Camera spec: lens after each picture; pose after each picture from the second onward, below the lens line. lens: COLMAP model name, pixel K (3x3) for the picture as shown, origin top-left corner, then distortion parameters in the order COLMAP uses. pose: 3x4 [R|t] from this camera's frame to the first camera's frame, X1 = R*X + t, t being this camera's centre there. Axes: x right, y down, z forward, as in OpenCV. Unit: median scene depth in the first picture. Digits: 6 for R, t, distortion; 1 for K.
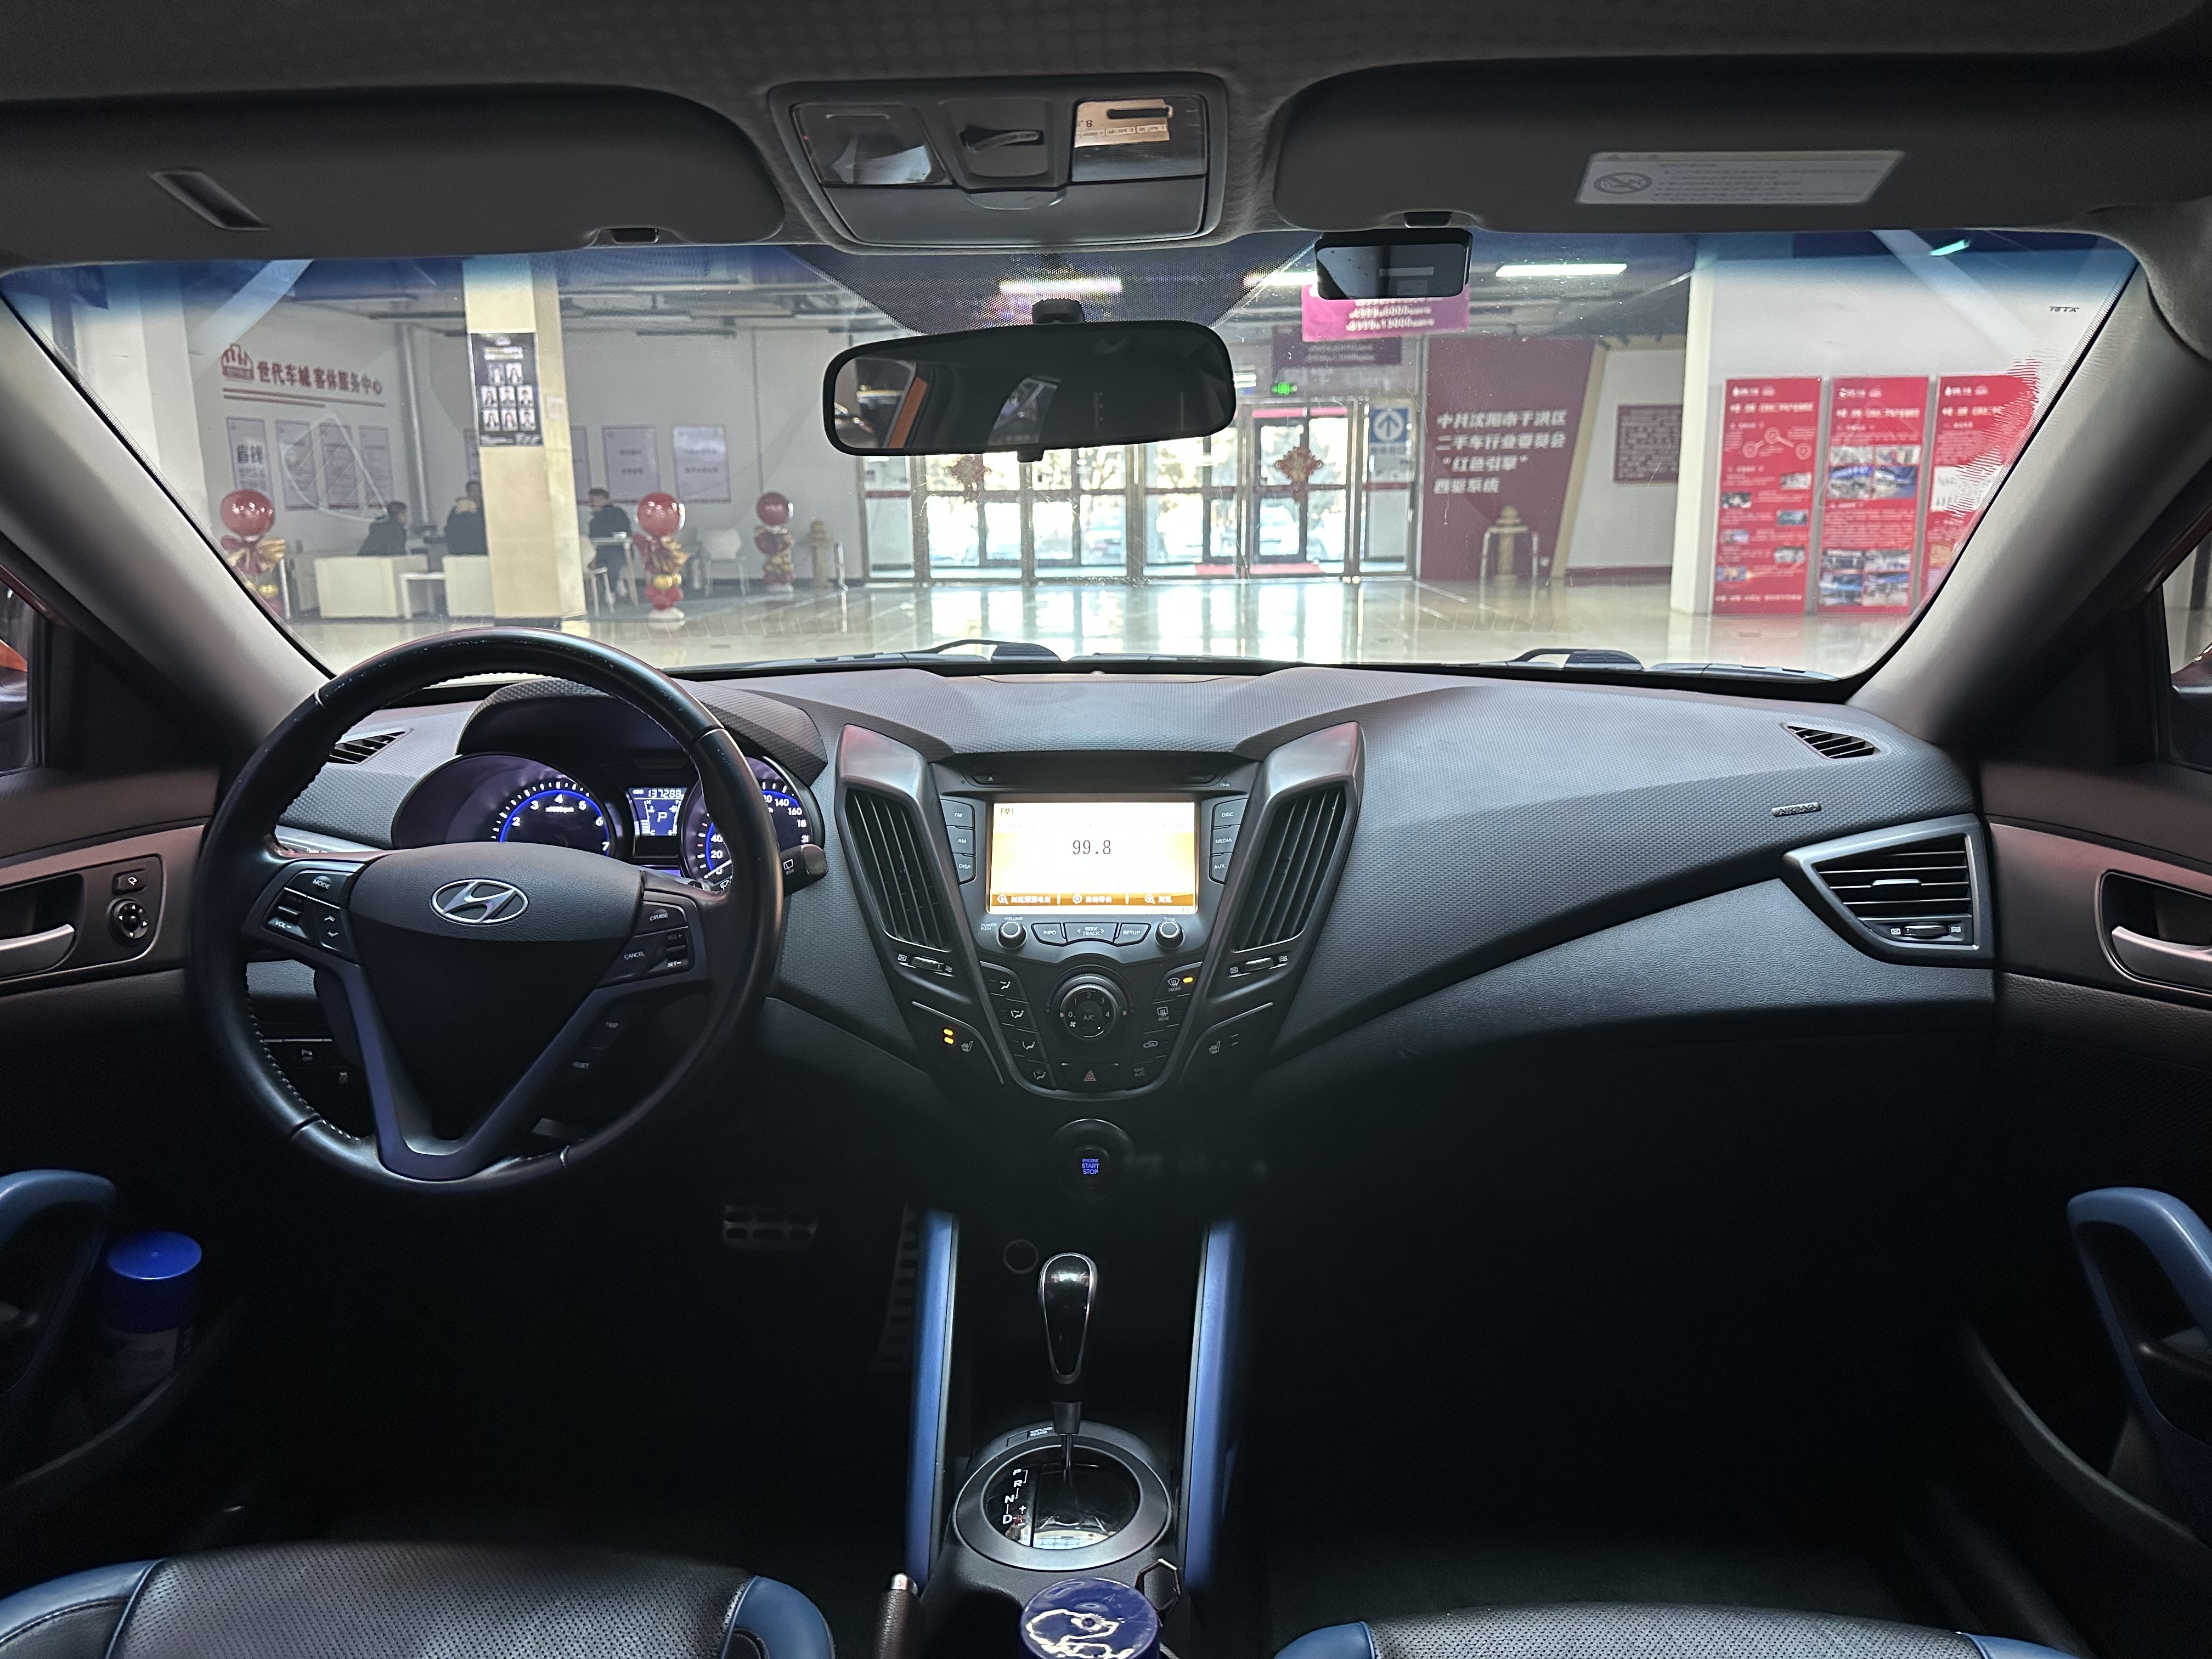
lens RADIAL K [[1581.0, 0, 1106.0], [0, 1581.0, 829.5], [0, 0, 1]] dist [-0.005372, -0.002099]
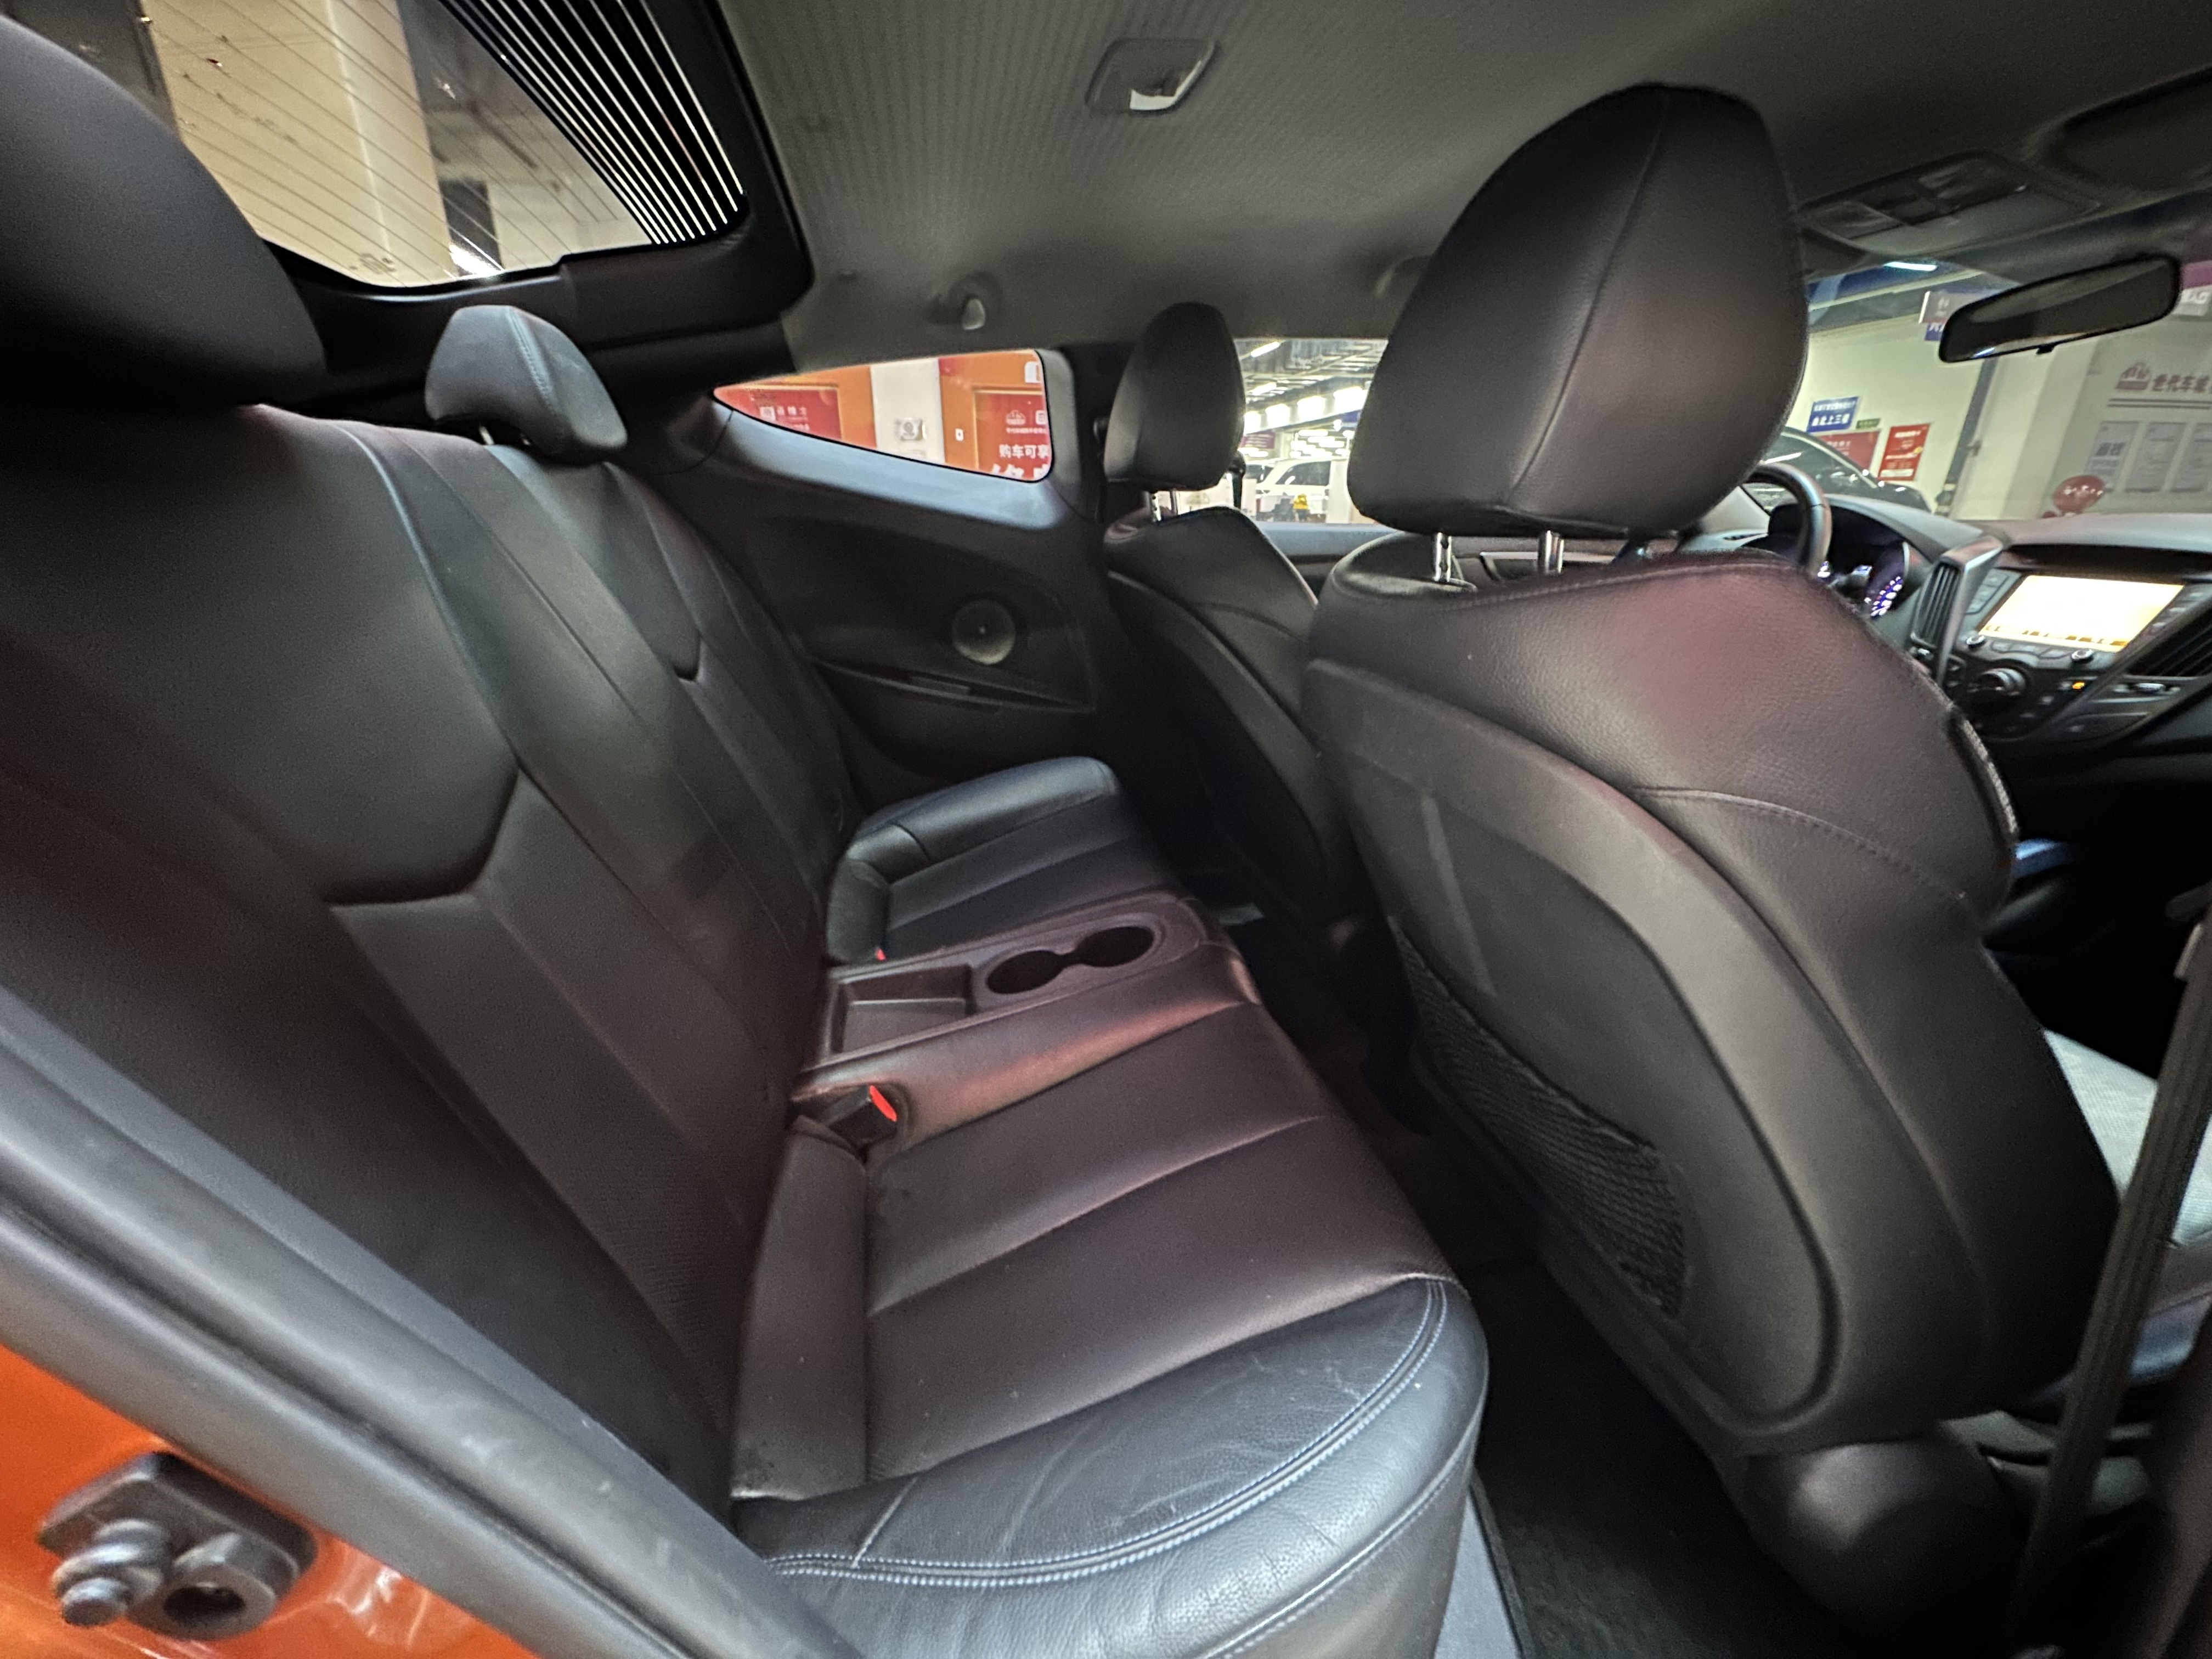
lens RADIAL K [[893.8, 0, 1106.0], [0, 893.8, 829.5], [0, 0, 1]] dist [-0.000920, -0.000221]
pose [[0.247645, 0.348191, -0.904121, 0.654571], [-0.204912, 0.930902, 0.302378, 0.152908], [0.946933, 0.110383, 0.301882, -0.208143]]
